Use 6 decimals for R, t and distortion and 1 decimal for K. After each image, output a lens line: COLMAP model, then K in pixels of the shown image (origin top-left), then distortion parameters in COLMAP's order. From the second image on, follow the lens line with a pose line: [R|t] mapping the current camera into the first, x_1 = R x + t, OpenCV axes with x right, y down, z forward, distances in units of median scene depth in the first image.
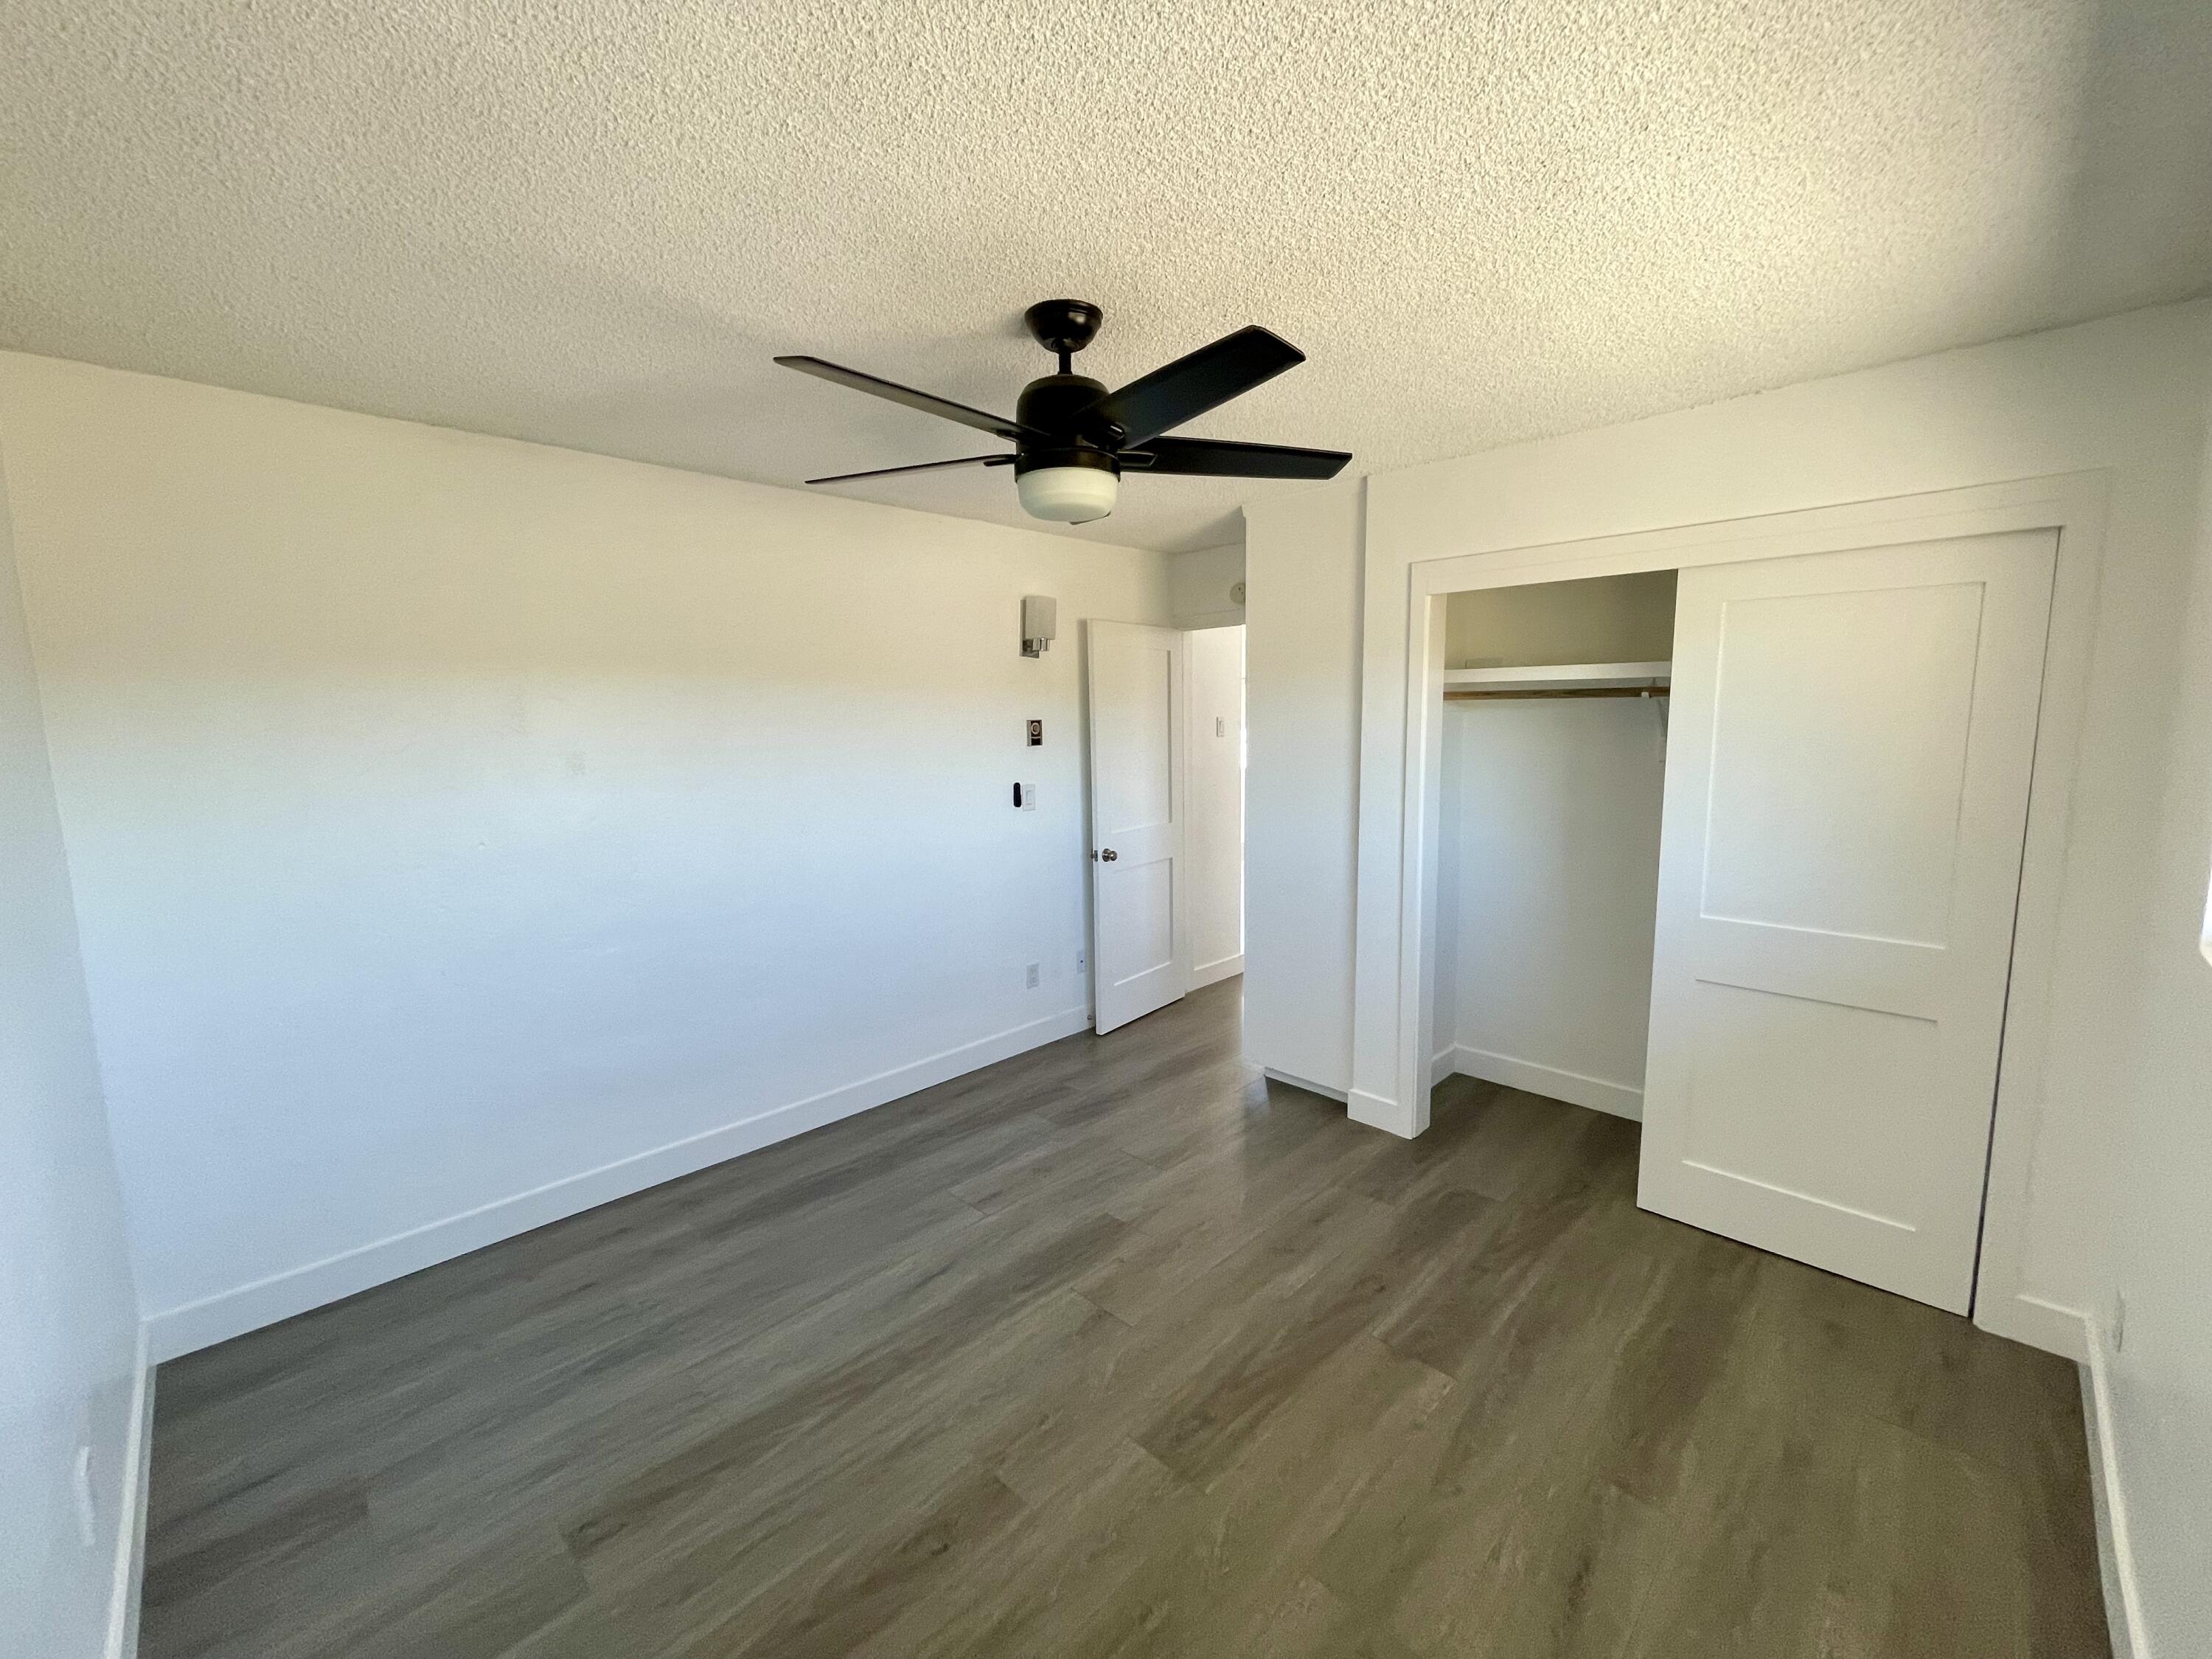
lens RADIAL K [[898.5, 0, 1111.2], [0, 898.5, 822.2], [0, 0, 1]] dist [0.000926, -0.000083]
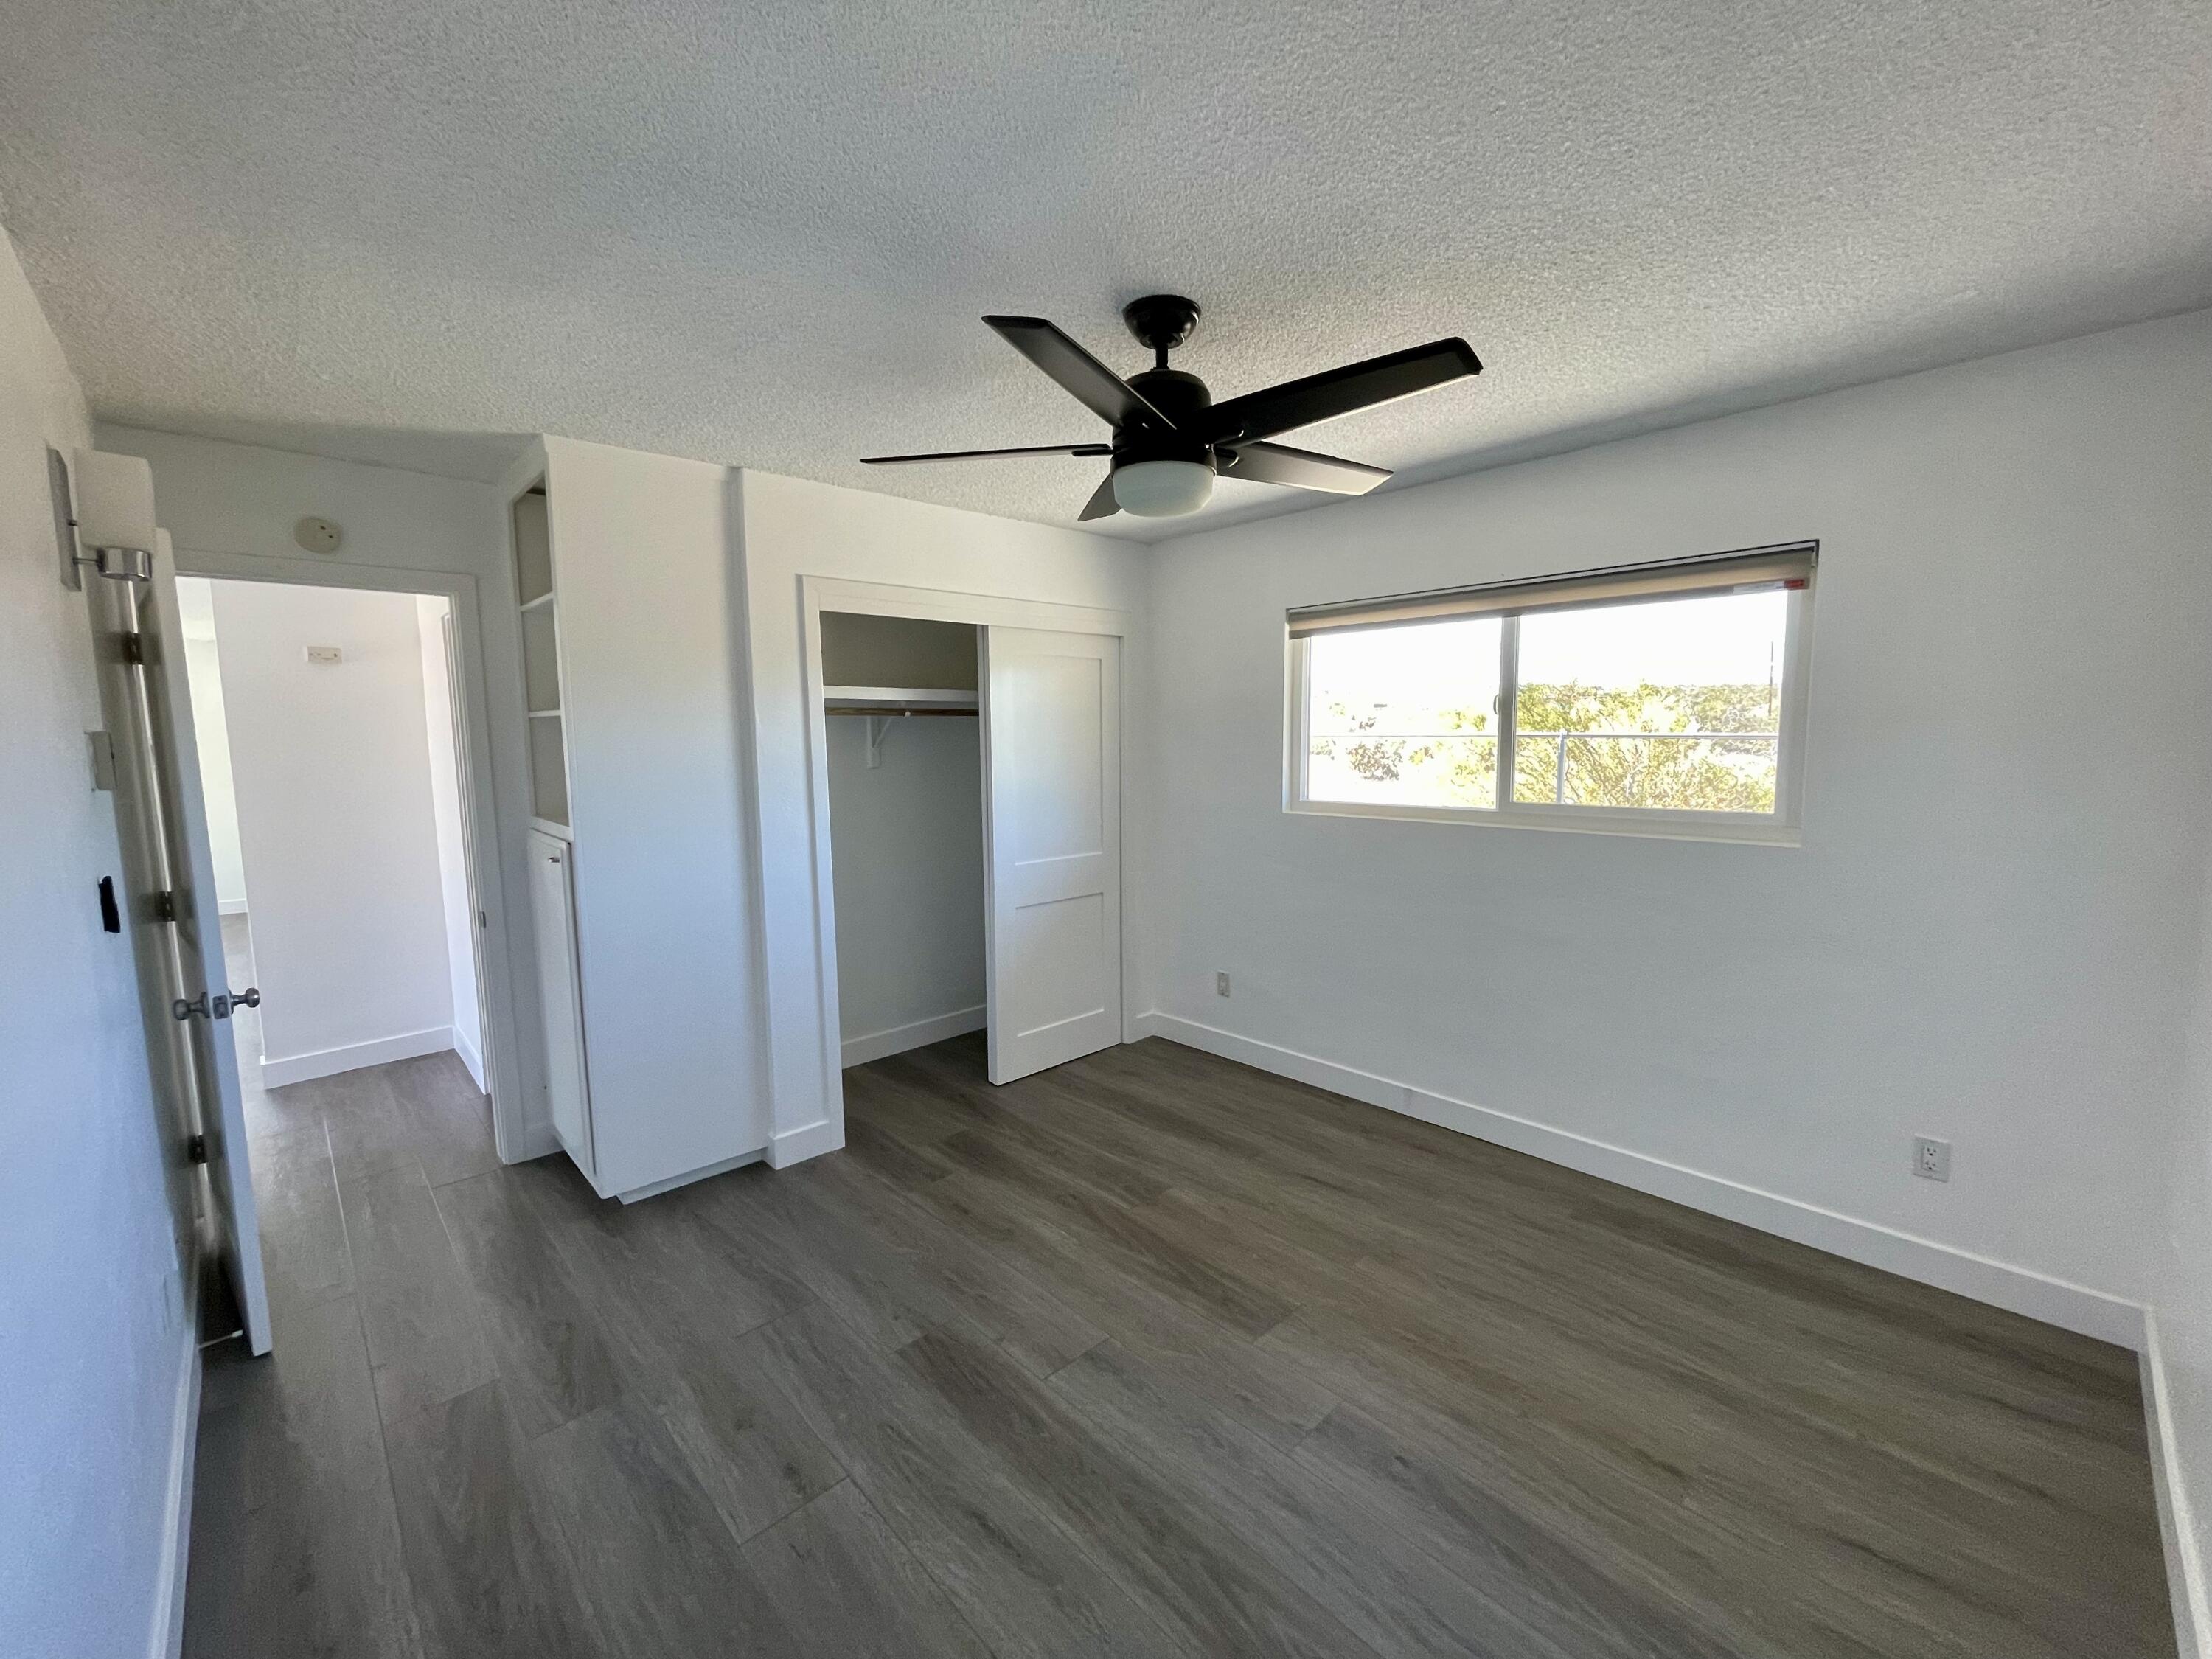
lens RADIAL K [[890.7, 0, 1098.5], [0, 890.7, 827.5], [0, 0, 1]] dist [-0.000563, -0.000159]
pose [[0.039958, -0.093940, 0.994776, -0.785137], [0.130306, 0.987559, 0.088025, -0.067624], [-0.990668, 0.126108, 0.051702, 0.781868]]
